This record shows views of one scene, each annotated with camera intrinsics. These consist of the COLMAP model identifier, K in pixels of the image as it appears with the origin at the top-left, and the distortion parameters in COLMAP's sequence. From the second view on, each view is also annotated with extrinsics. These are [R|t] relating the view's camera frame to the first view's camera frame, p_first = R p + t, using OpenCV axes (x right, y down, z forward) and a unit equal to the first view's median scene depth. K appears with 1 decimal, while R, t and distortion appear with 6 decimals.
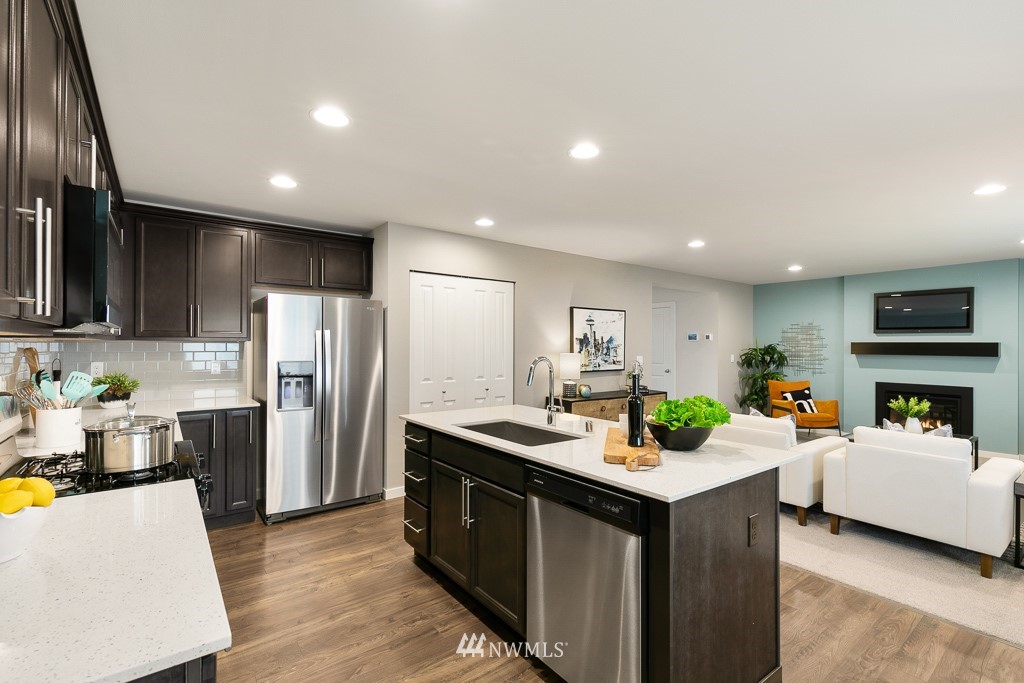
lens RADIAL K [[457.1, 0, 518.0], [0, 457.1, 344.9], [0, 0, 1]] dist [0.015281, -0.000074]
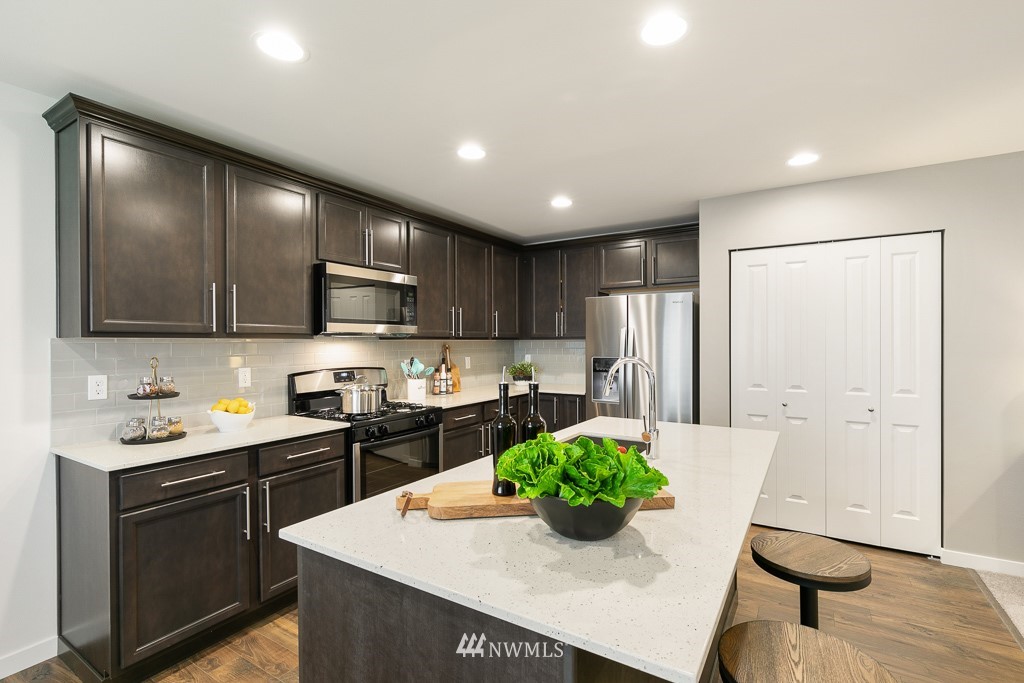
lens RADIAL K [[457.1, 0, 518.0], [0, 457.1, 344.9], [0, 0, 1]] dist [0.015281, -0.000074]
pose [[0.378263, 0.003370, -0.925692, 0.380839], [0.009819, 0.999923, 0.007653, -0.004497], [0.925646, -0.011984, 0.378200, 0.334085]]
